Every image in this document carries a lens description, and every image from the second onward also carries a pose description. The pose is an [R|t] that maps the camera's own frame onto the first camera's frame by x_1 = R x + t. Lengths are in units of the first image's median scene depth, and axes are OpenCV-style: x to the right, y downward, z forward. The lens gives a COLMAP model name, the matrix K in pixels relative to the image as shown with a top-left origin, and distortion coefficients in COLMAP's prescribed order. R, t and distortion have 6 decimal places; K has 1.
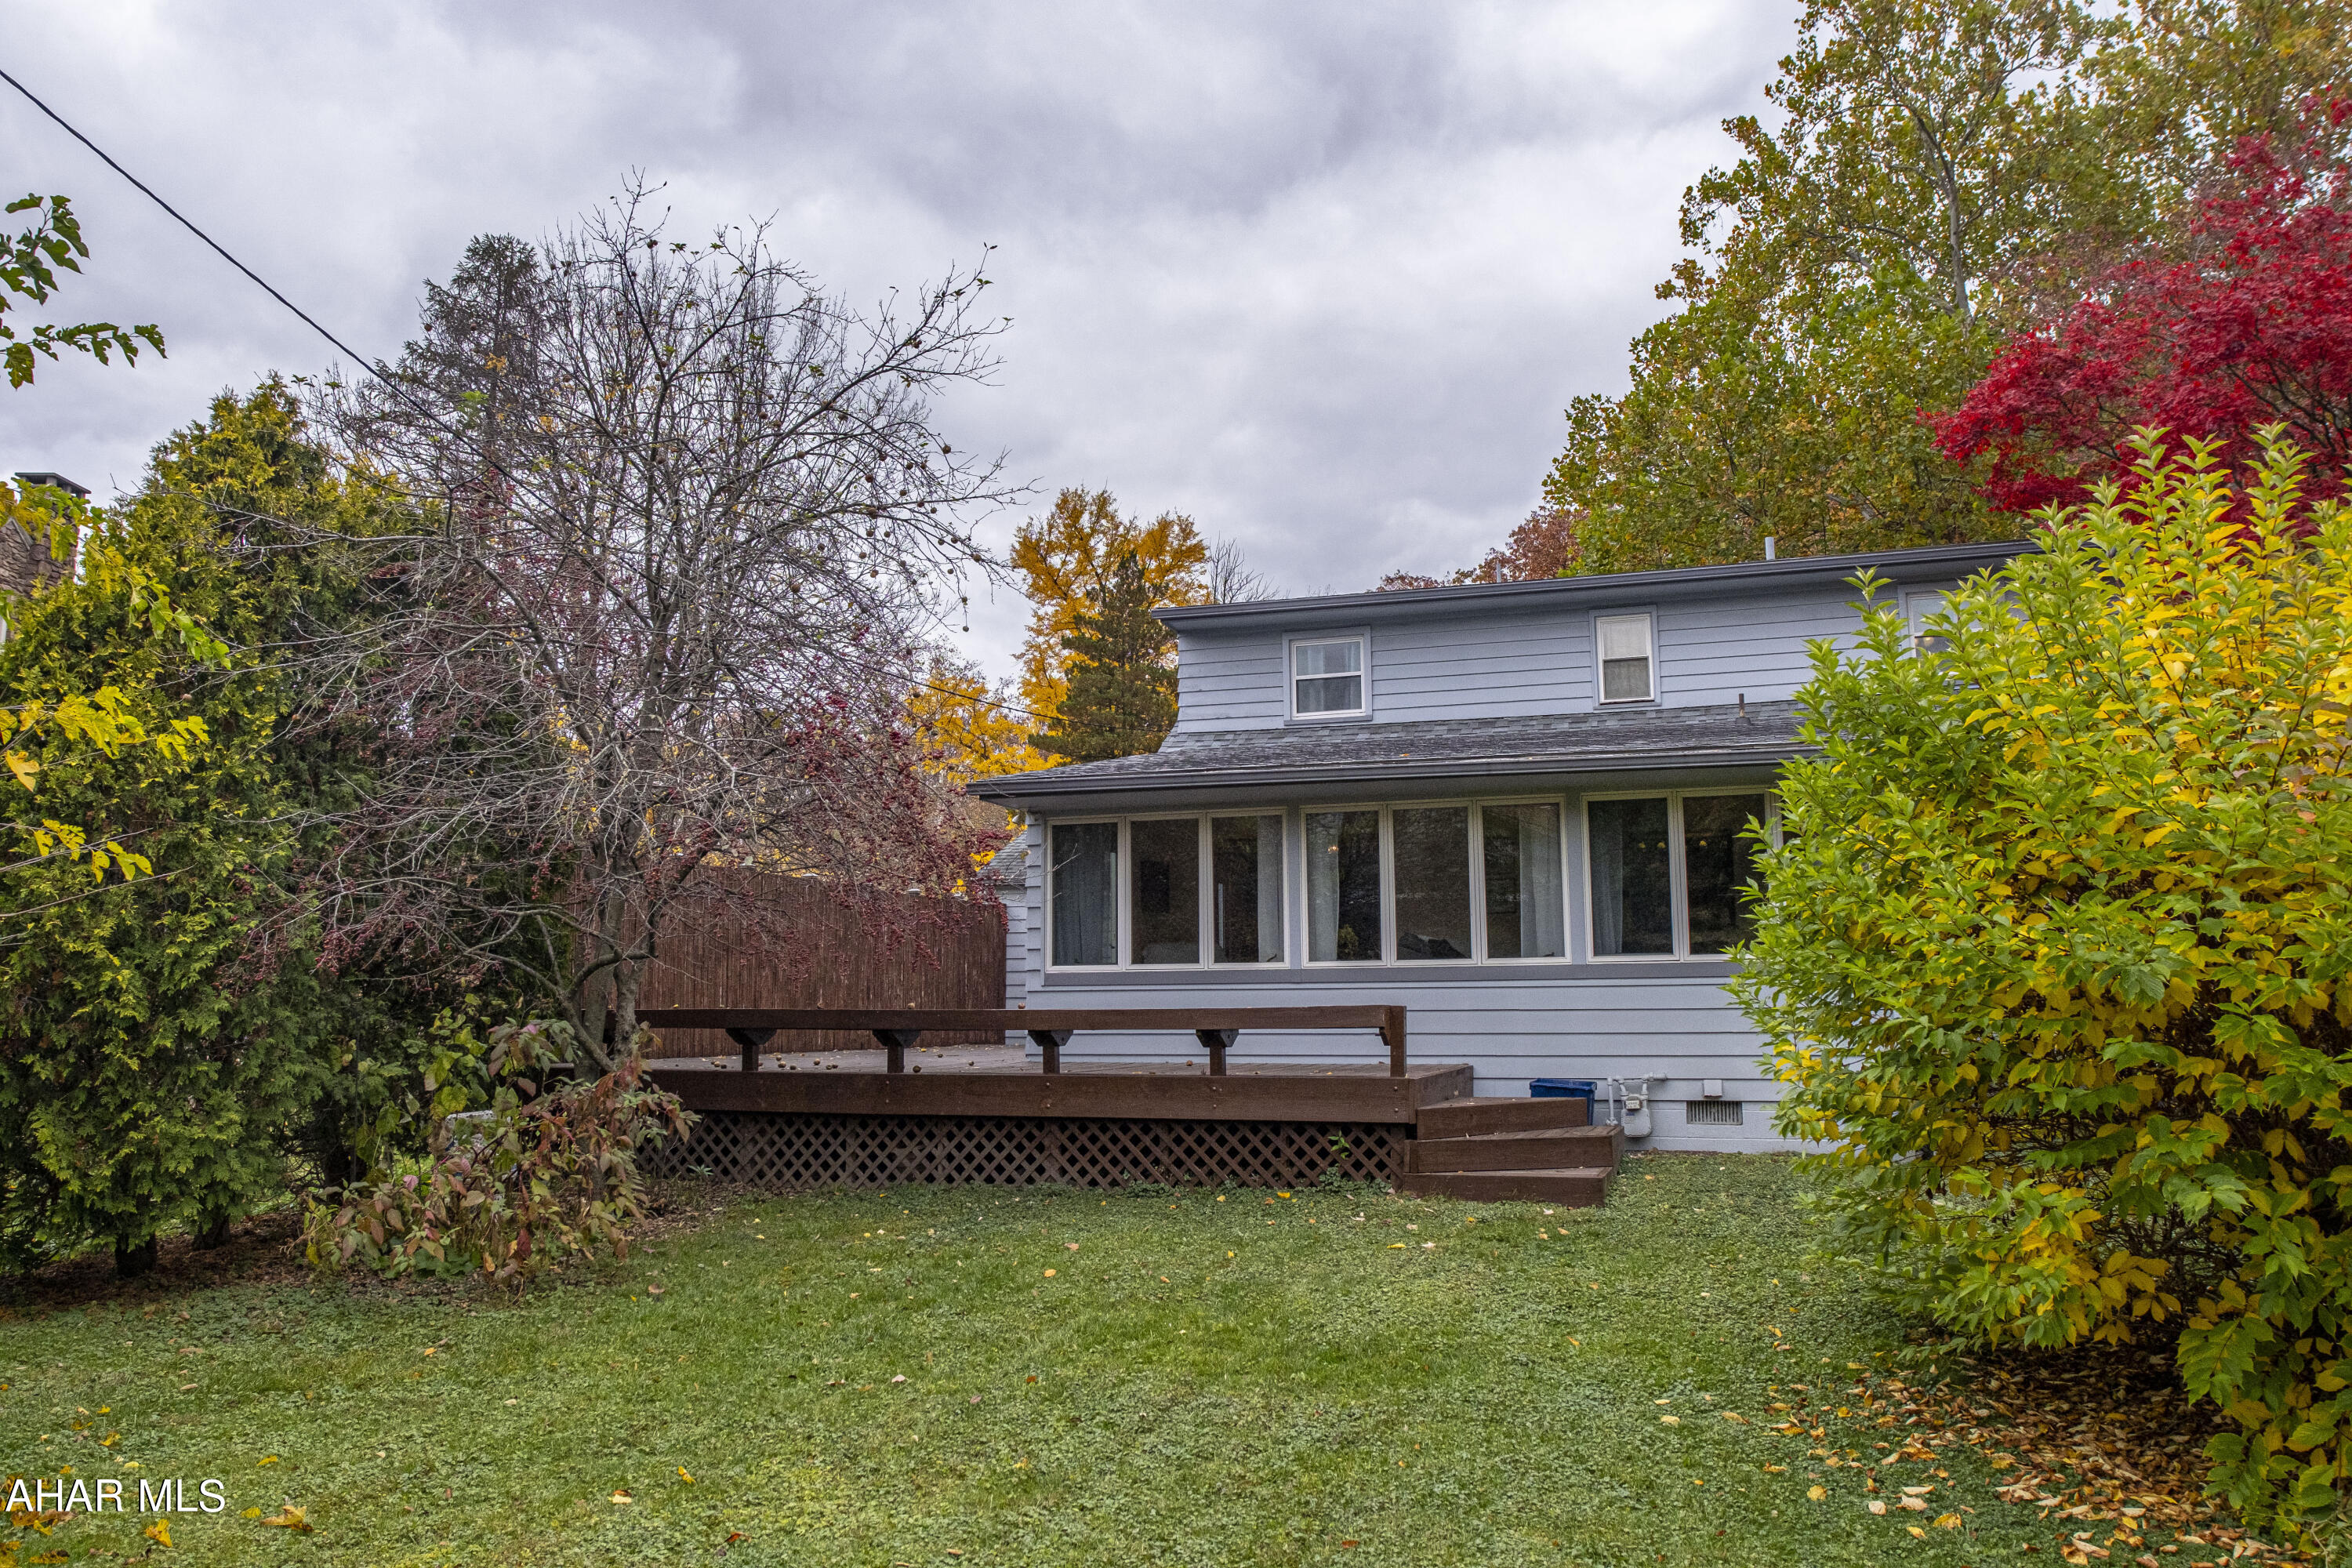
lens RADIAL K [[1664.2, 0, 1176.0], [0, 1664.2, 784.0], [0, 0, 1]] dist [-0.066529, 0.001496]
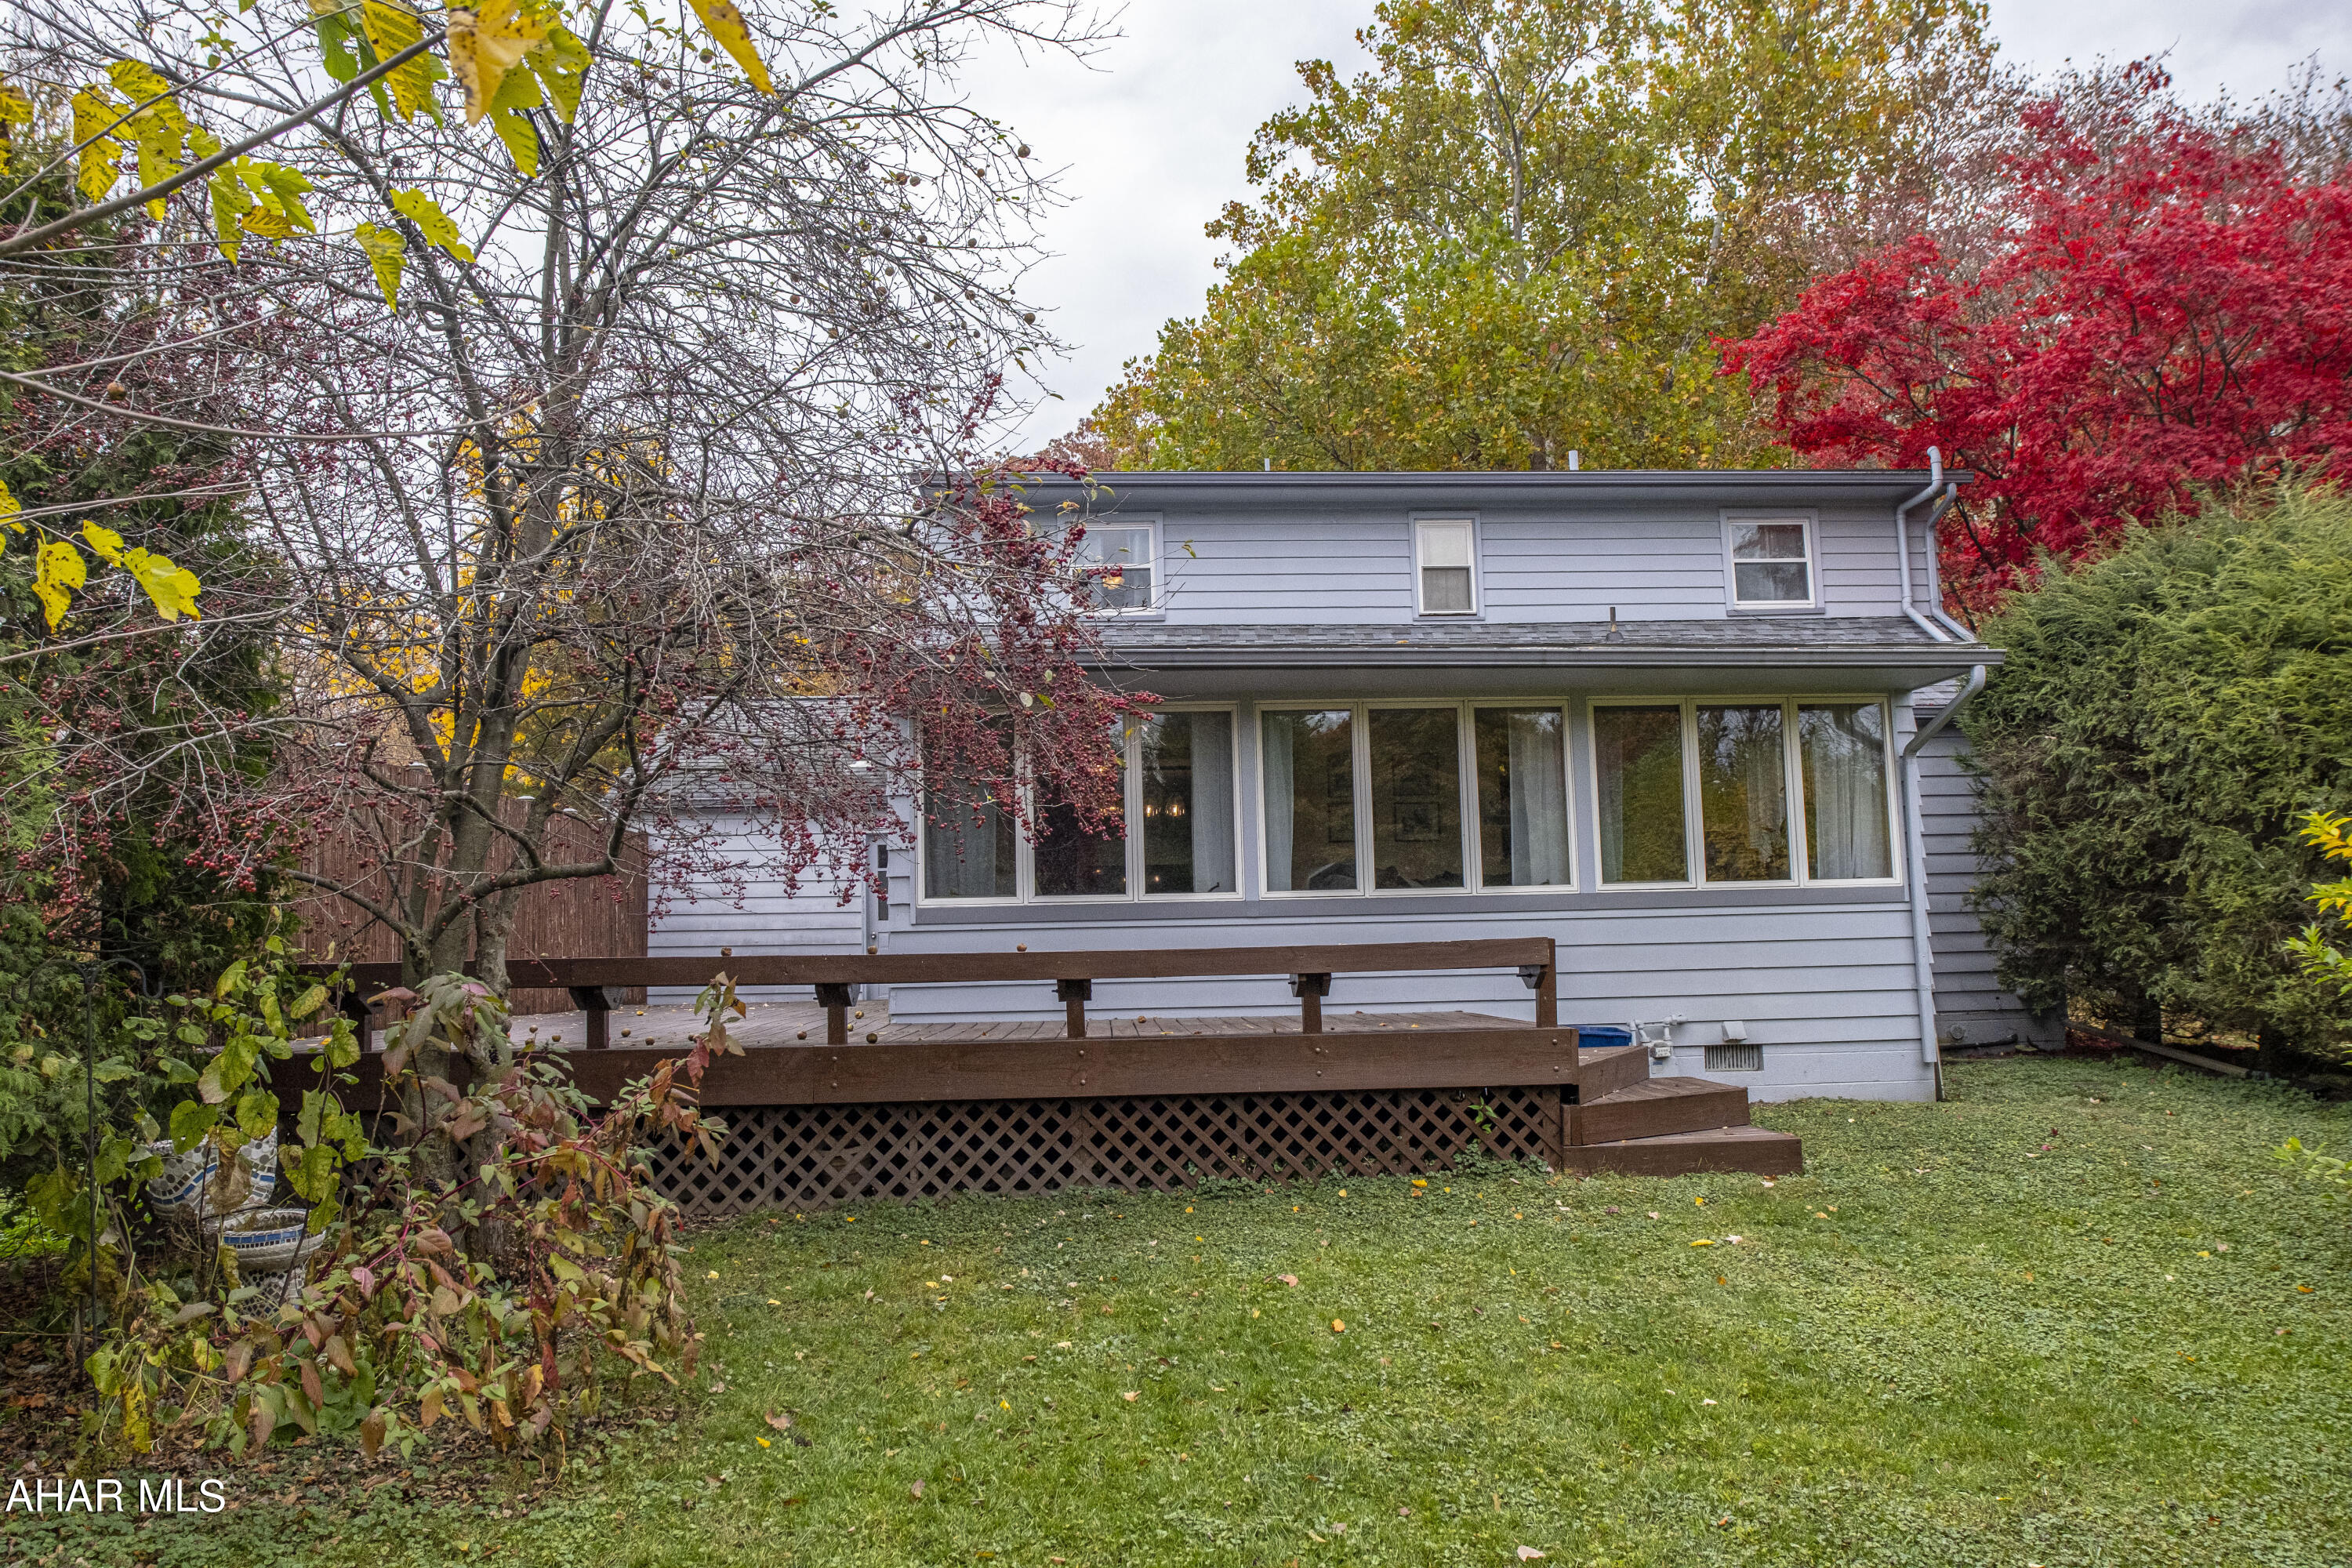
lens RADIAL K [[1664.2, 0, 1176.0], [0, 1664.2, 784.0], [0, 0, 1]] dist [-0.066529, 0.001496]
pose [[0.930488, 0.022398, 0.365638, -0.301935], [-0.032484, 0.999242, 0.021457, 0.044046], [-0.364880, -0.031843, 0.930510, 0.298095]]
